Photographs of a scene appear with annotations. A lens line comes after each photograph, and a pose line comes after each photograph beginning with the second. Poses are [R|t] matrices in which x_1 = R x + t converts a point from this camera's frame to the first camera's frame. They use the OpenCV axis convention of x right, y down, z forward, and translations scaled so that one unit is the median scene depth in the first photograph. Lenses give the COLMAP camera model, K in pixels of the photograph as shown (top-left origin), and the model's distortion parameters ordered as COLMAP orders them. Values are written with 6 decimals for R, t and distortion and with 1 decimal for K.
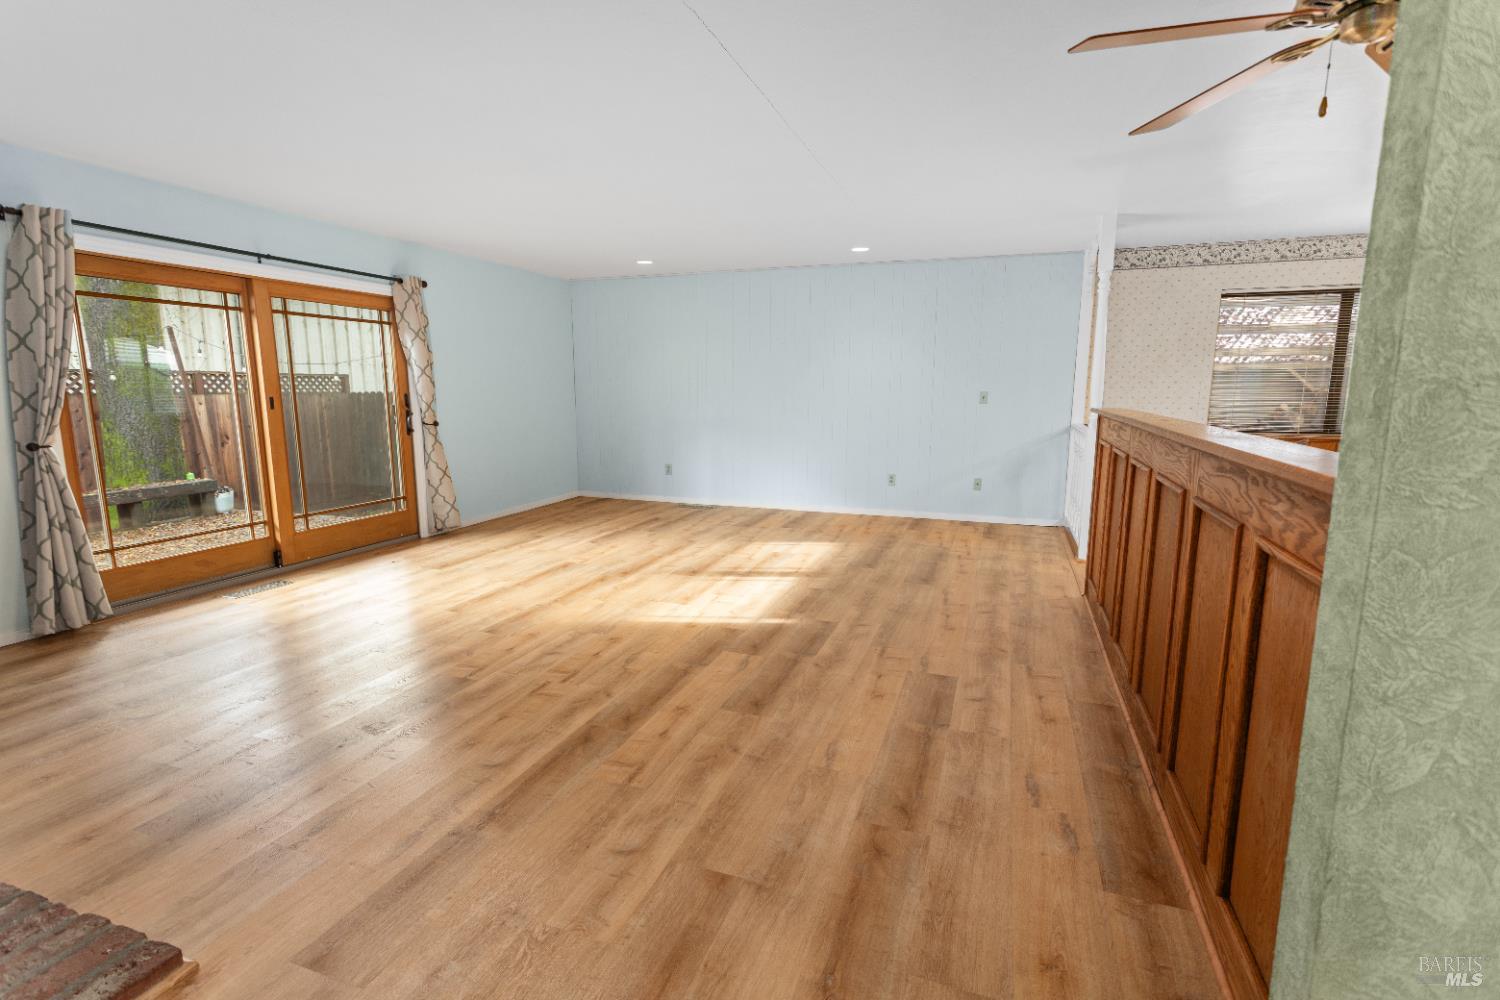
lens RADIAL K [[714.5, 0, 741.6], [0, 714.5, 501.7], [0, 0, 1]] dist [0.007350, 0.000990]
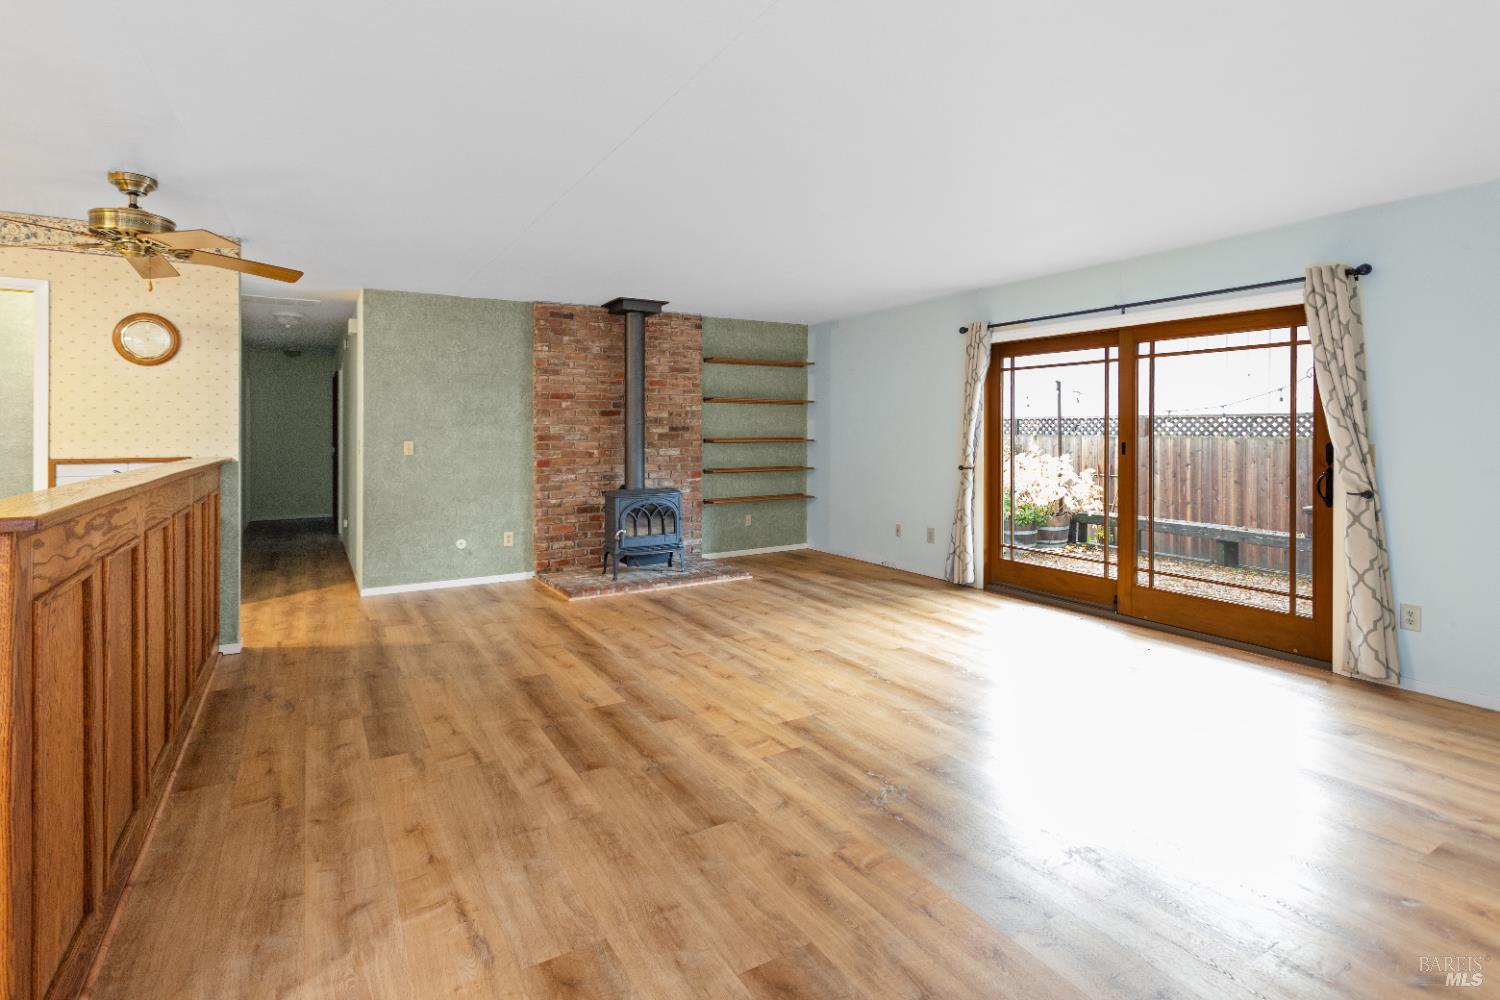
lens RADIAL K [[742.4, 0, 748.9], [0, 742.4, 429.9], [0, 0, 1]] dist [0.004963, 0.000516]
pose [[-0.628726, 0.002625, -0.777623, 0.603085], [-0.122905, 0.987090, 0.102704, -0.258208], [0.767853, 0.160147, -0.620286, 1.556190]]
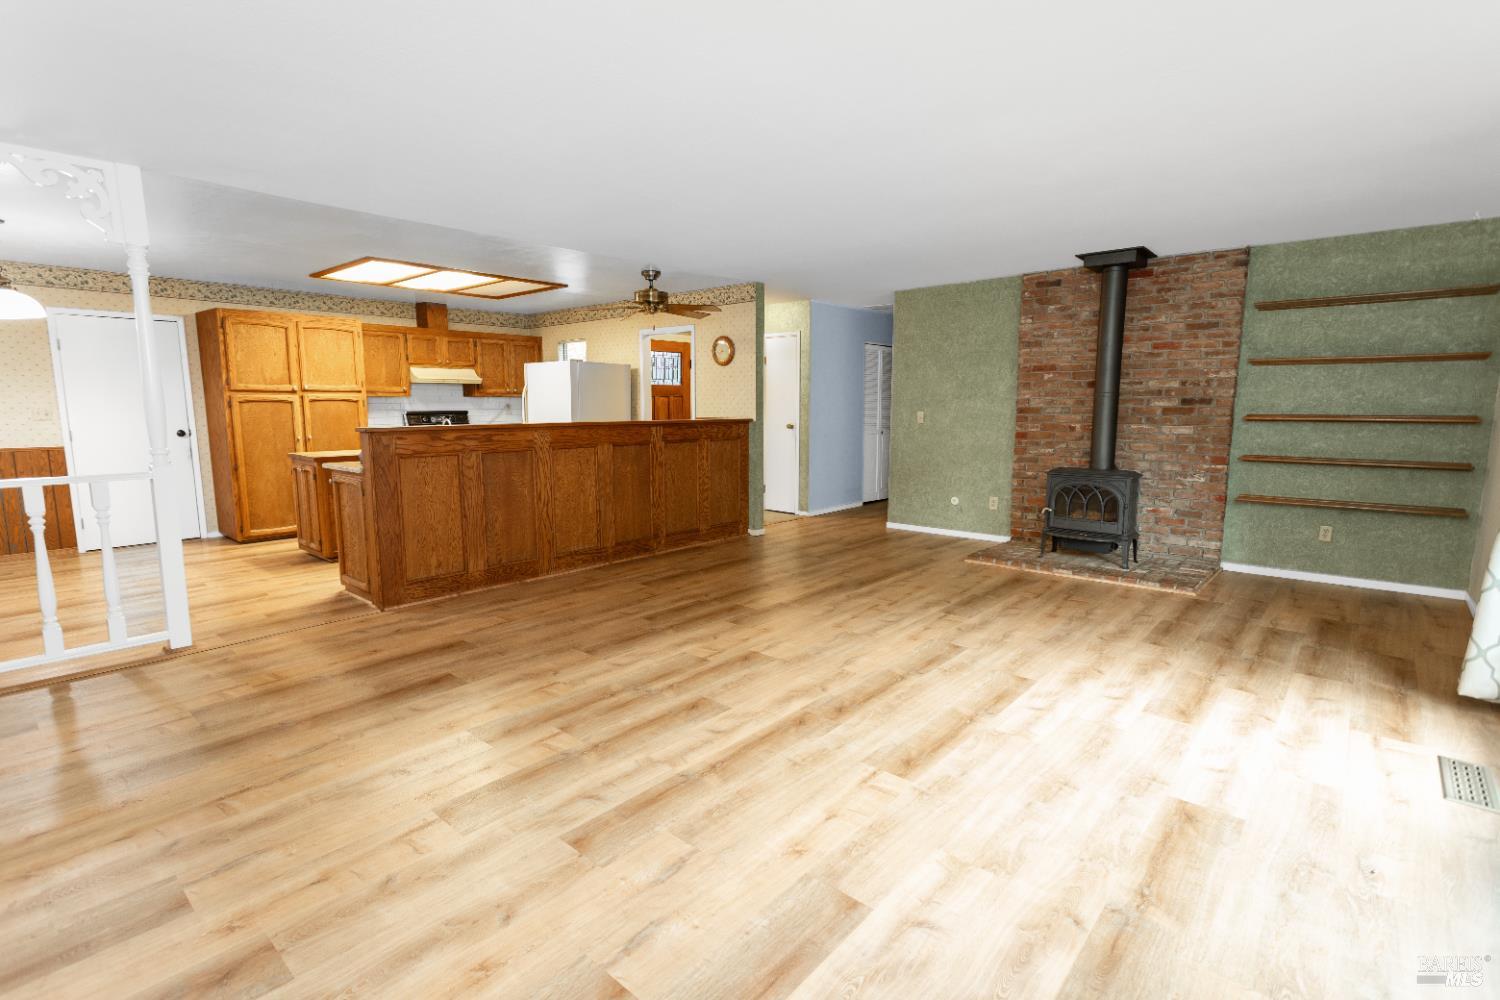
lens RADIAL K [[714.5, 0, 741.6], [0, 714.5, 501.7], [0, 0, 1]] dist [0.007350, 0.000990]
pose [[-0.932242, -0.049052, 0.358496, -0.415461], [0.059511, 0.956491, 0.285628, -0.321621], [-0.356909, 0.287609, -0.888762, 1.931427]]
